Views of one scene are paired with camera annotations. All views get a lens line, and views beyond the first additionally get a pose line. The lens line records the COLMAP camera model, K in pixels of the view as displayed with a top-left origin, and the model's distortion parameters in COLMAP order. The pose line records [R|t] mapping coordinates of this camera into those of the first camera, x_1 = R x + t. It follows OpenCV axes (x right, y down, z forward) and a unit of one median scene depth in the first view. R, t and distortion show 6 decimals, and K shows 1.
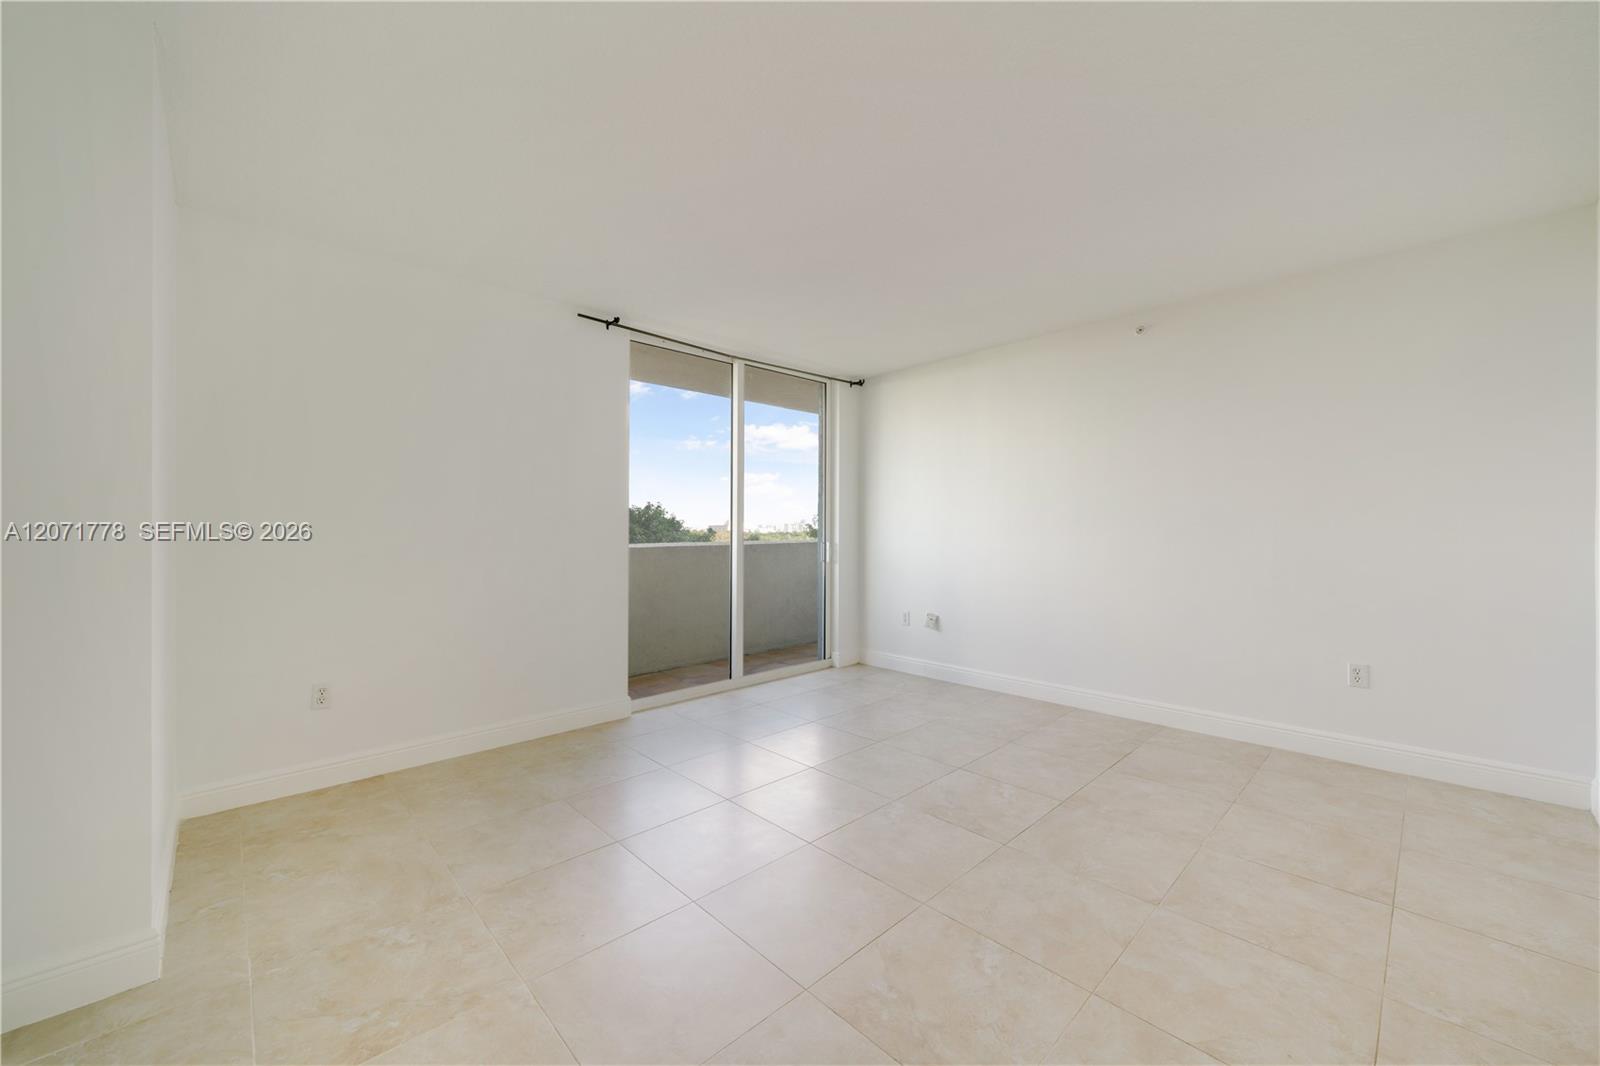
lens RADIAL K [[626.8, 0, 800.0], [0, 626.8, 533.0], [0, 0, 1]] dist [0.000020, 0.000097]
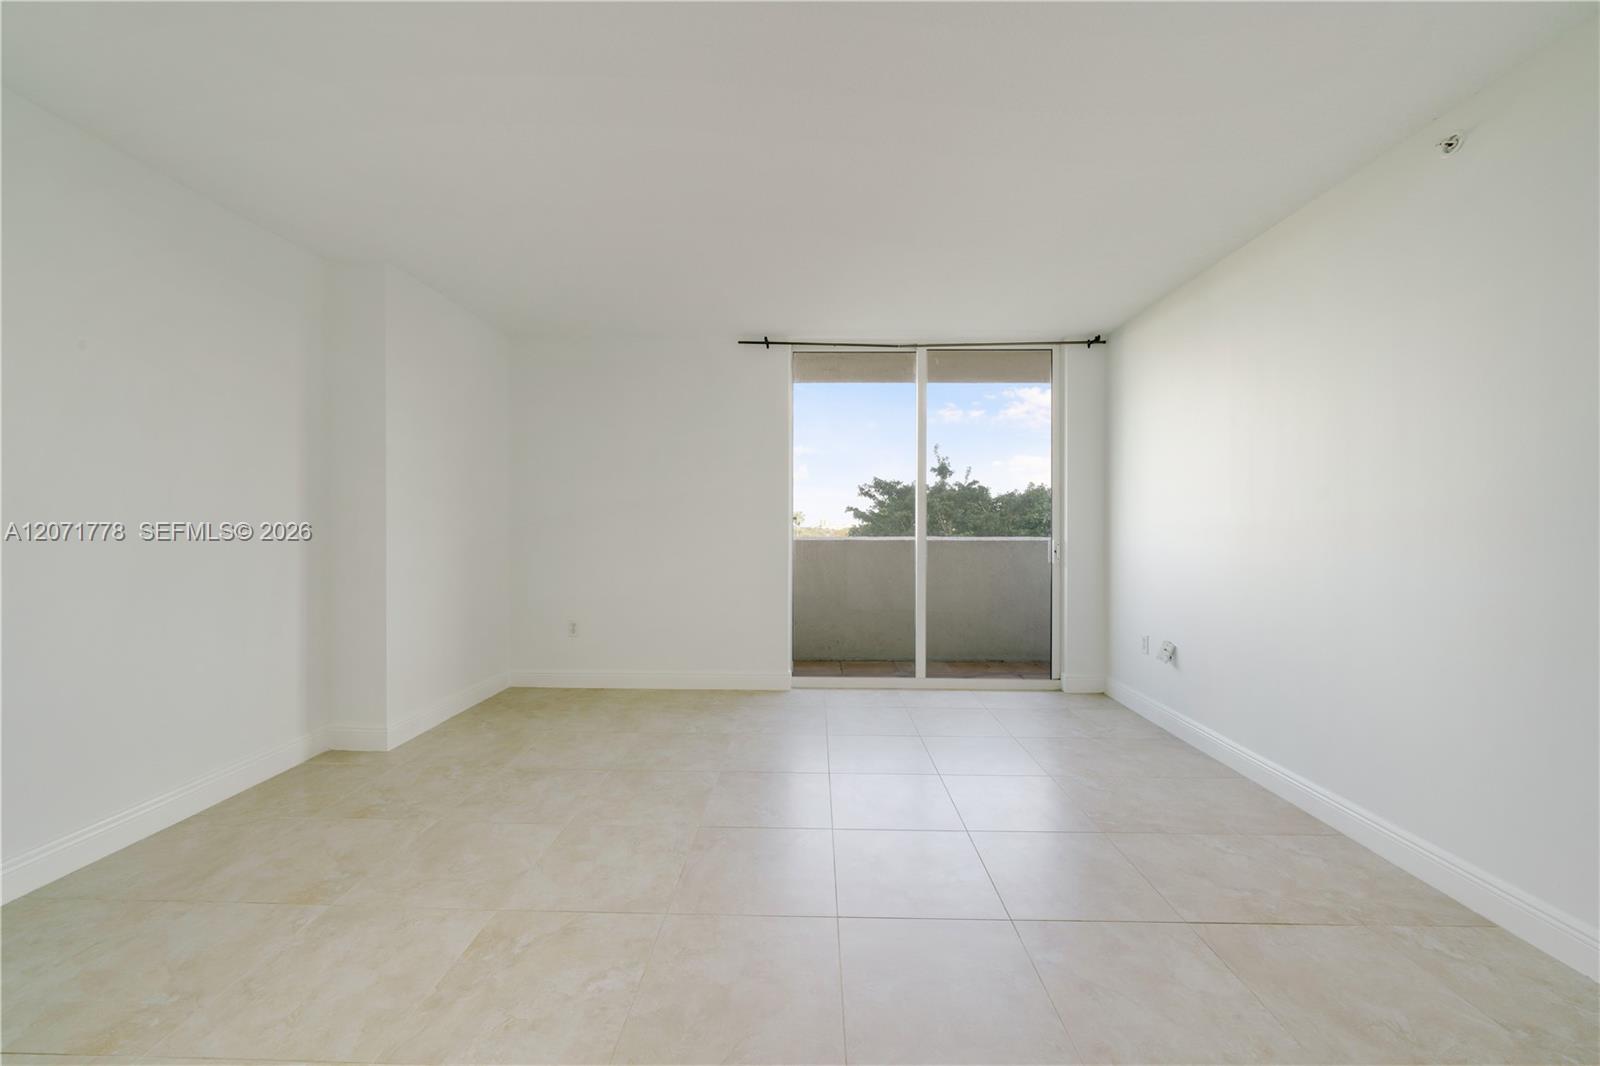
lens RADIAL K [[611.0, 0, 797.7], [0, 611.0, 521.7], [0, 0, 1]] dist [-0.007965, 0.002548]
pose [[0.694739, 0.004036, -0.719251, 0.418958], [-0.010311, 0.999937, -0.004349, -0.001808], [0.719188, 0.010437, 0.694737, 0.205827]]
